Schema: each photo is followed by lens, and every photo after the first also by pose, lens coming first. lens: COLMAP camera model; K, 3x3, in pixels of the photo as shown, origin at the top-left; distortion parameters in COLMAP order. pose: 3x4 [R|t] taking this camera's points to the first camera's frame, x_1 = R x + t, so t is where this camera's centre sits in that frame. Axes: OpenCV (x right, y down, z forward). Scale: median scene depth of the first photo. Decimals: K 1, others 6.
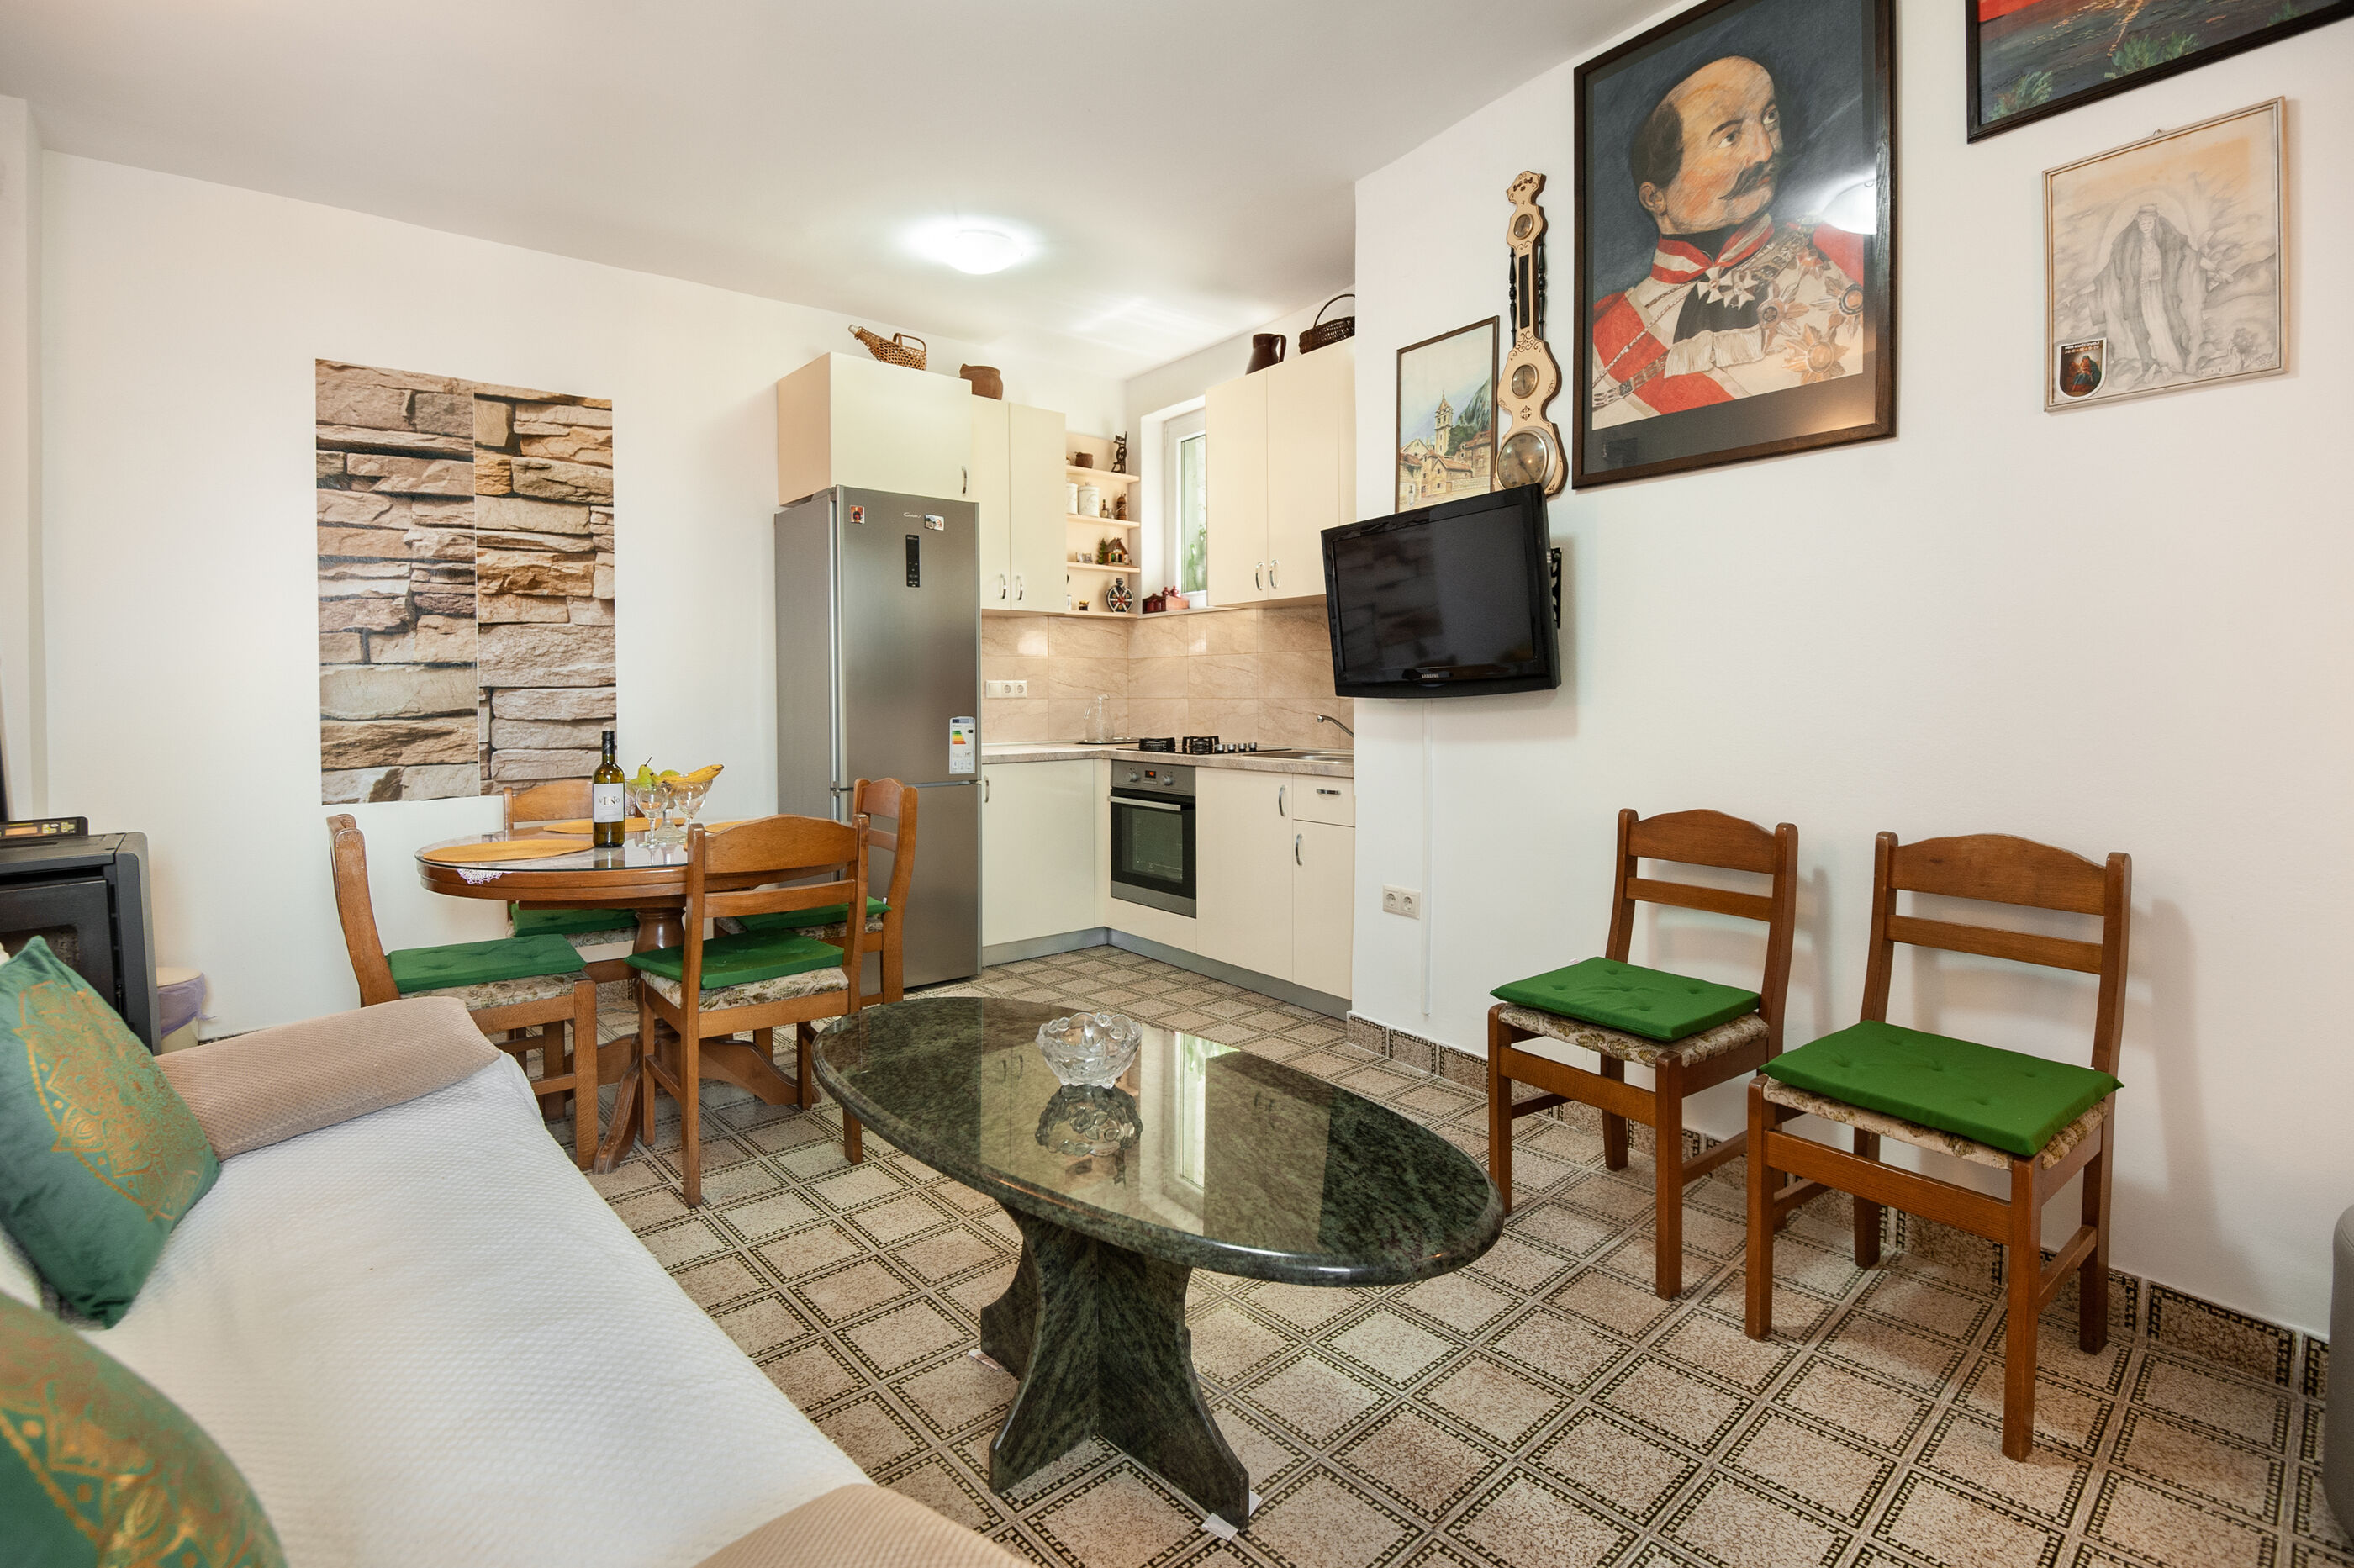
lens RADIAL K [[1136.4, 0, 1186.1], [0, 1136.4, 718.8], [0, 0, 1]] dist [-0.000385, -0.020485]
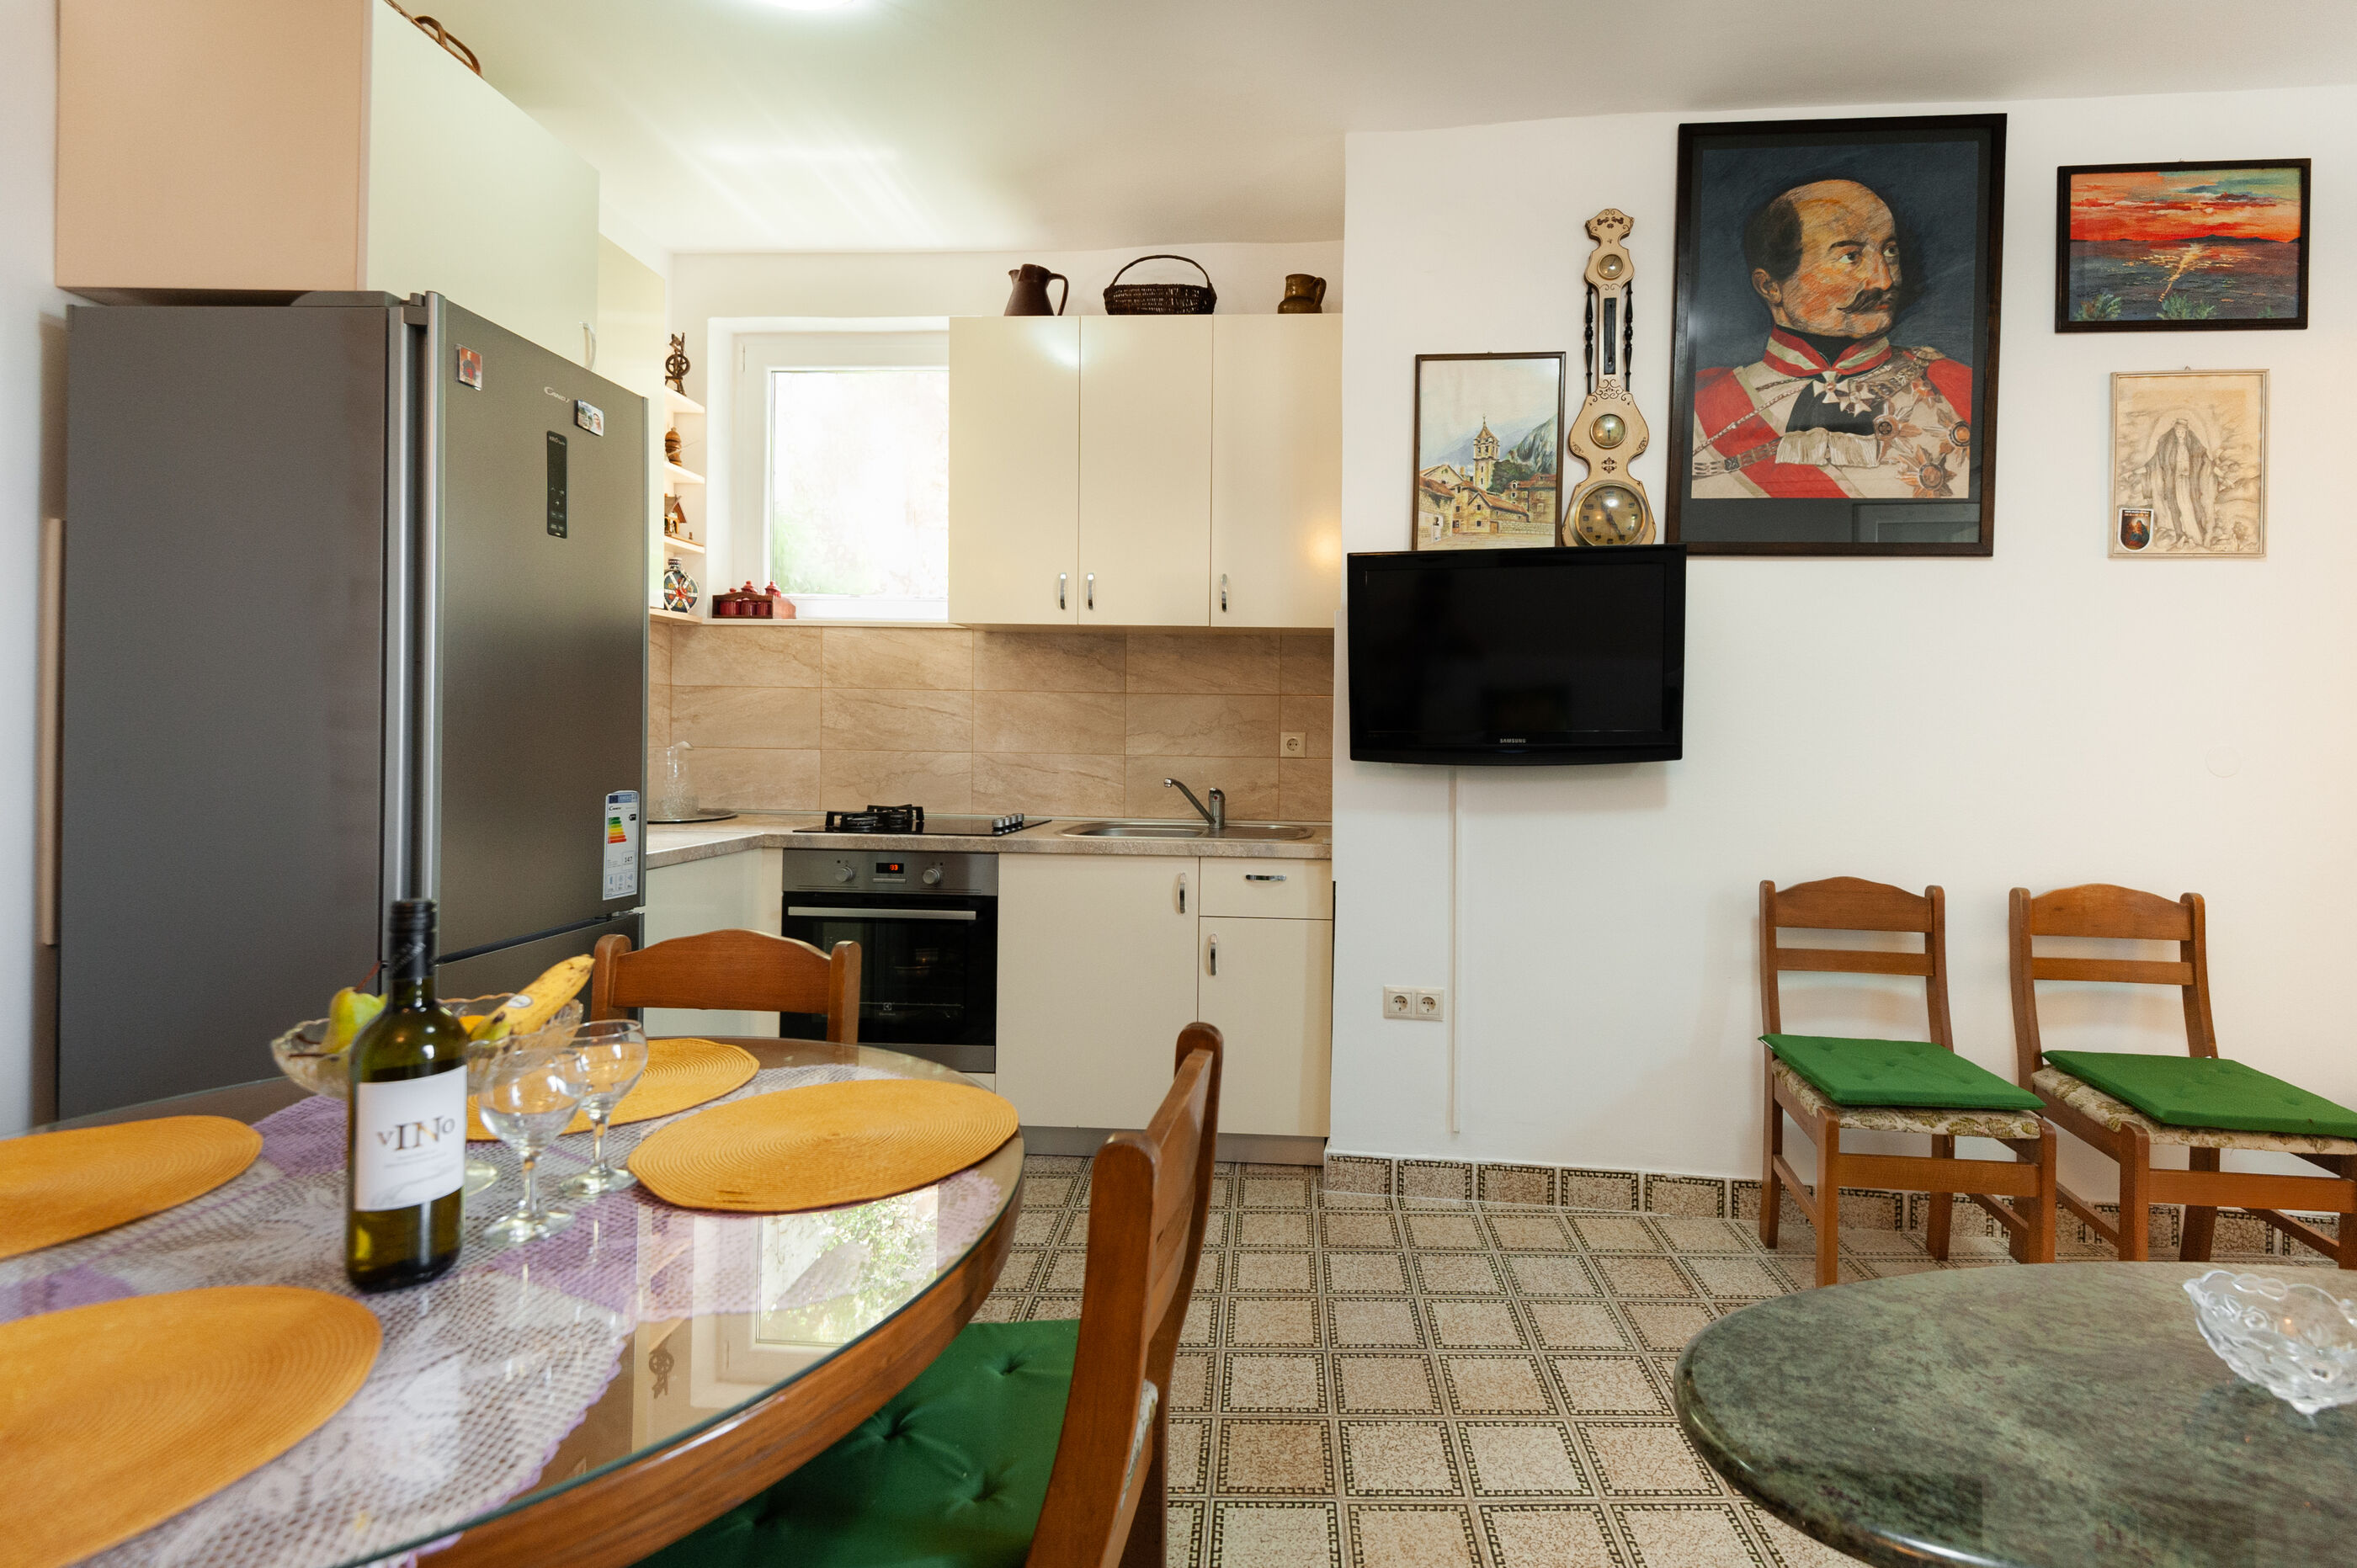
lens RADIAL K [[1123.9, 0, 1236.5], [0, 1123.9, 729.3], [0, 0, 1]] dist [0.039174, -0.025365]
pose [[0.644052, 0.015483, 0.764825, -0.712006], [-0.002284, 0.999830, -0.018317, -0.036704], [-0.764979, 0.010050, 0.643977, 0.733143]]
